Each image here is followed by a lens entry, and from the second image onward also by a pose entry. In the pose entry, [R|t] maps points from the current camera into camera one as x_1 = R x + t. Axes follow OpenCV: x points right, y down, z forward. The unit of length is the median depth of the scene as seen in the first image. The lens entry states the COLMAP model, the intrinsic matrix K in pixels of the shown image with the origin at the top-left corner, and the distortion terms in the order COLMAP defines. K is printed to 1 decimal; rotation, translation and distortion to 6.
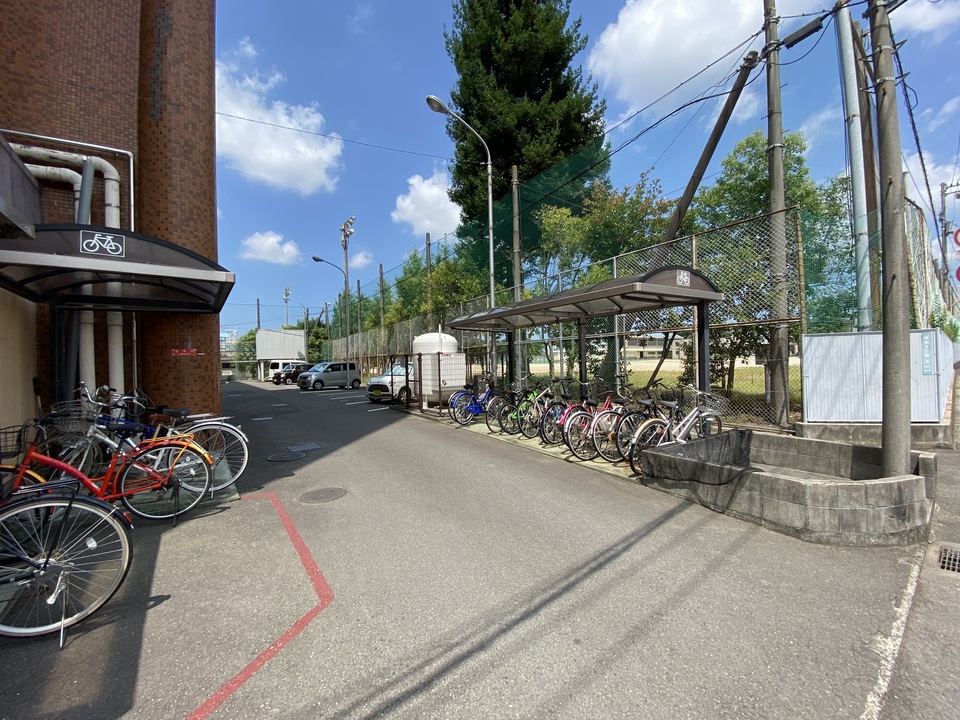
lens RADIAL K [[388.1, 0, 480.0], [0, 388.1, 360.0], [0, 0, 1]] dist [-0.017444, -0.007208]
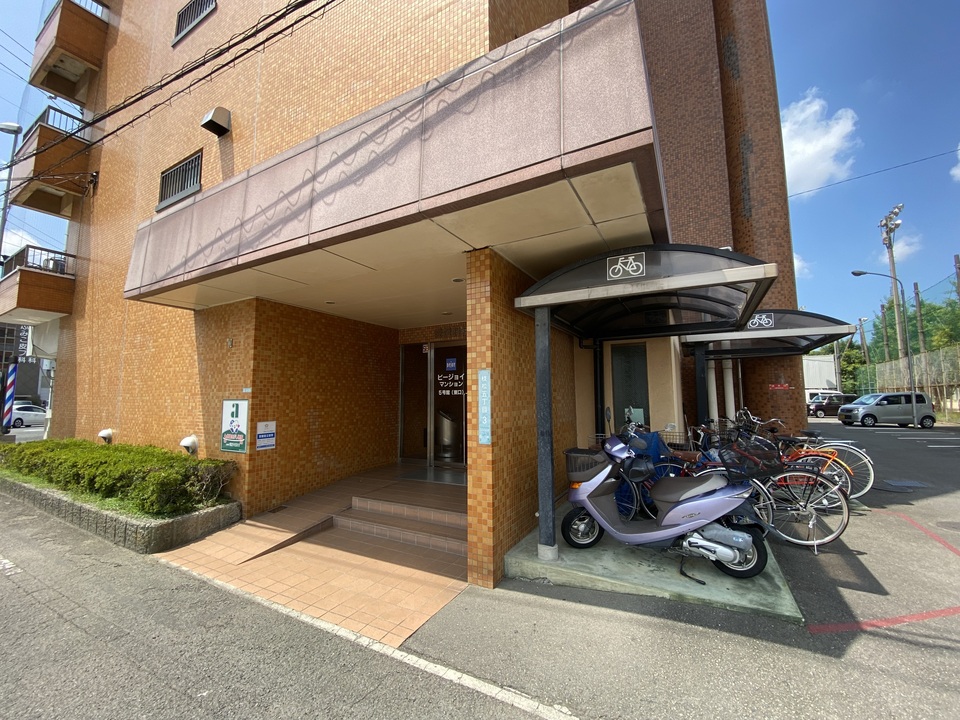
lens RADIAL K [[388.1, 0, 480.0], [0, 388.1, 360.0], [0, 0, 1]] dist [-0.017444, -0.007208]
pose [[0.403218, -0.066845, -0.912660, -0.002576], [-0.002207, 0.997255, -0.074016, -0.003183], [0.915102, 0.031859, 0.401963, -0.103927]]
